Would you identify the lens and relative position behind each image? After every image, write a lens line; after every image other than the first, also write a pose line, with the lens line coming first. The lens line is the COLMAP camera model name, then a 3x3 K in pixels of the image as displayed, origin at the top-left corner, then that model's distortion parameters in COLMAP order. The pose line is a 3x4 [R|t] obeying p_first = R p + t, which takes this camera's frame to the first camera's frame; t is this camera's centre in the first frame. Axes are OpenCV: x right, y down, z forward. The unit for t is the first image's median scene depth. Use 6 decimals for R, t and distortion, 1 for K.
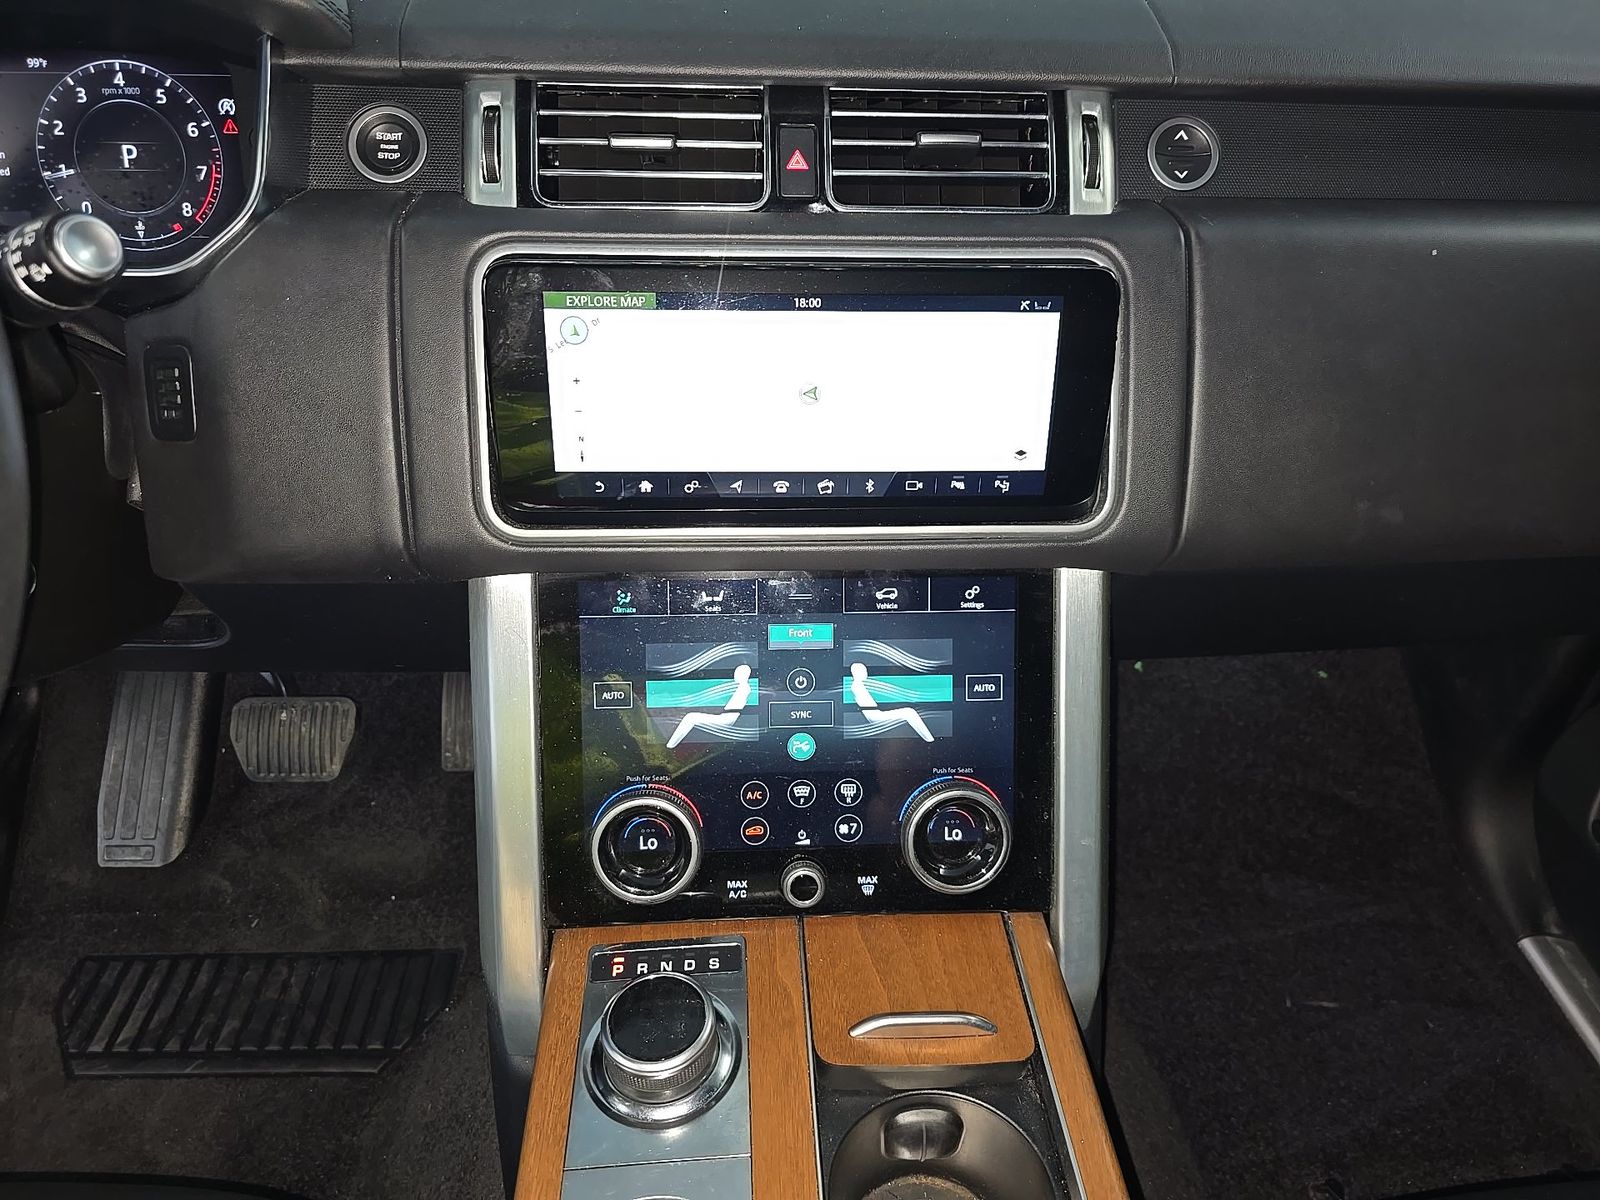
lens RADIAL K [[1080.1, 0, 799.4], [0, 1080.1, 587.7], [0, 0, 1]] dist [0.064391, -0.063540]
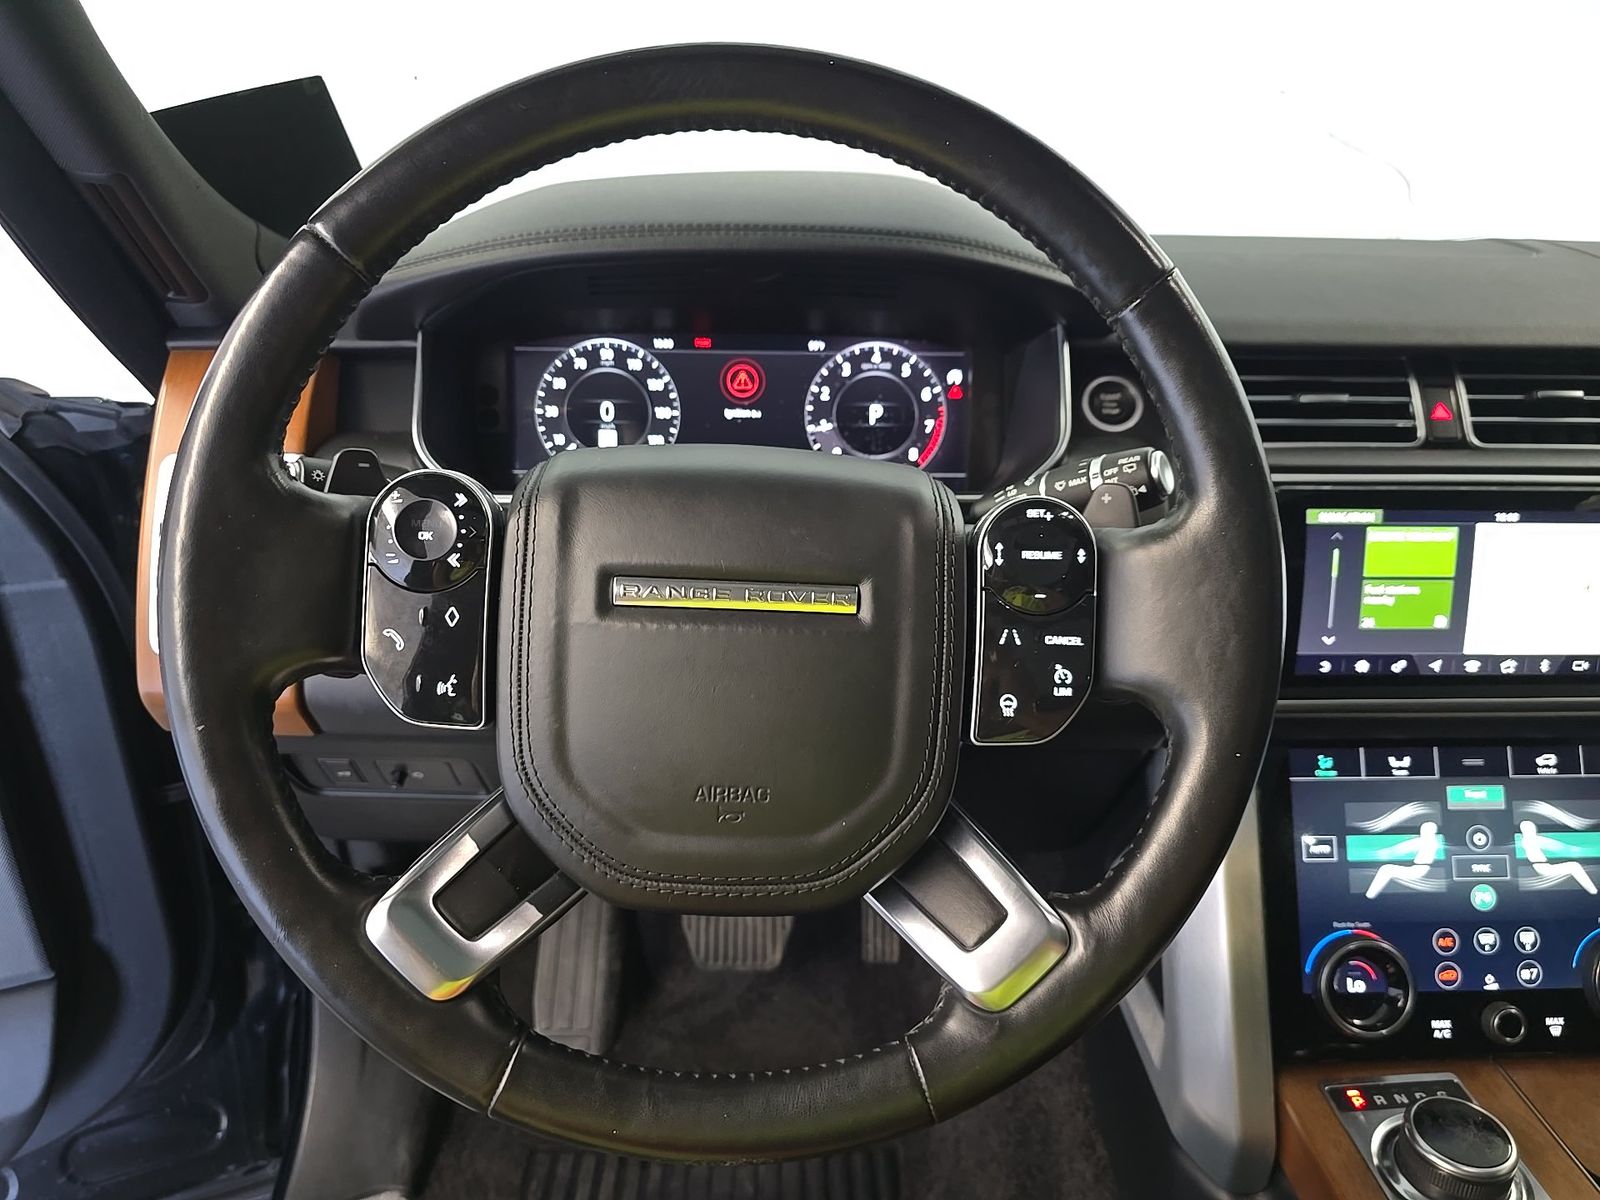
lens RADIAL K [[1098.9, 0, 800.0], [0, 1098.9, 600.0], [0, 0, 1]] dist [0.054314, -0.064723]
pose [[0.999736, -0.001337, -0.022926, -0.681592], [-0.003414, 0.978559, -0.205940, 0.084117], [0.022710, 0.205964, 0.978296, -0.214337]]
